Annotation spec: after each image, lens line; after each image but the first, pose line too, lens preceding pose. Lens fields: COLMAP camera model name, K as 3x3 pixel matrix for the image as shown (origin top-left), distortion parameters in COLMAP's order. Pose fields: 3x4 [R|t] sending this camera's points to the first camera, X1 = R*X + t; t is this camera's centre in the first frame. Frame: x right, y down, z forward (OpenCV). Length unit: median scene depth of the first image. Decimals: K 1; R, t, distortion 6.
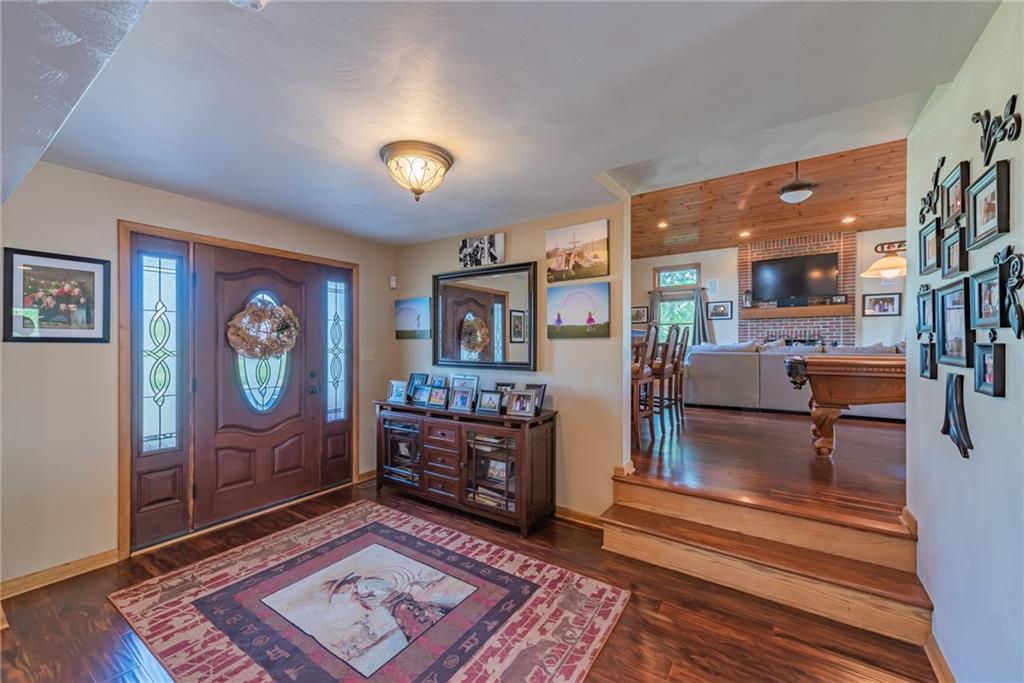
lens RADIAL K [[402.9, 0, 513.6], [0, 402.9, 340.5], [0, 0, 1]] dist [0.009848, -0.000222]
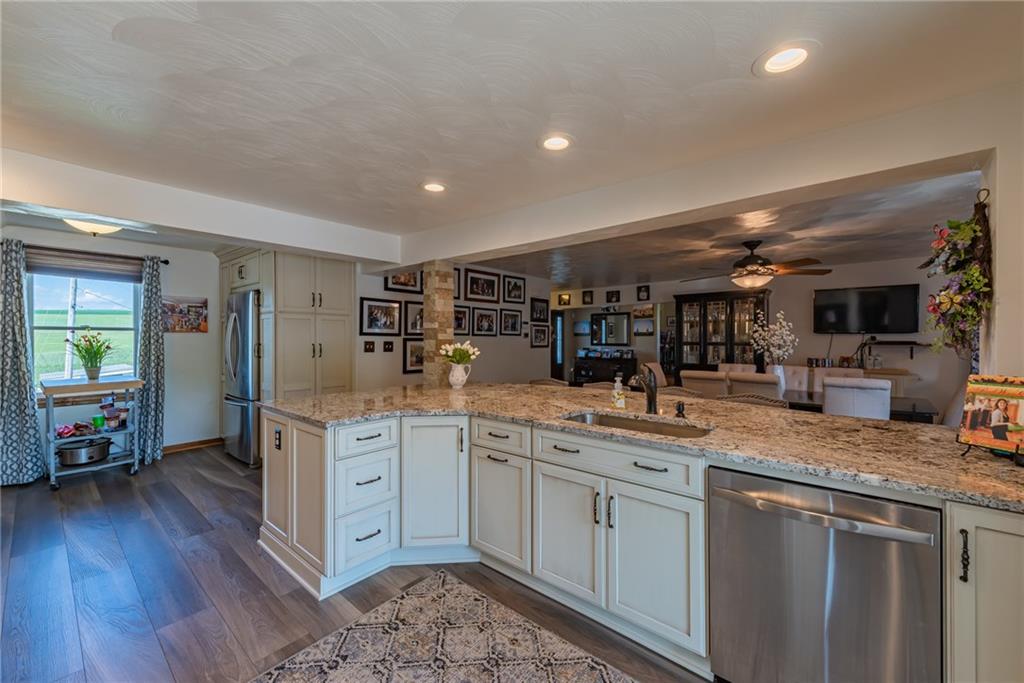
lens RADIAL K [[402.9, 0, 513.3], [0, 402.9, 337.3], [0, 0, 1]] dist [0.009848, -0.000222]
pose [[0.994355, 0.001548, -0.106096, -0.239767], [-0.000934, 0.999983, 0.005837, -0.005622], [0.106103, -0.005705, 0.994339, -1.047312]]
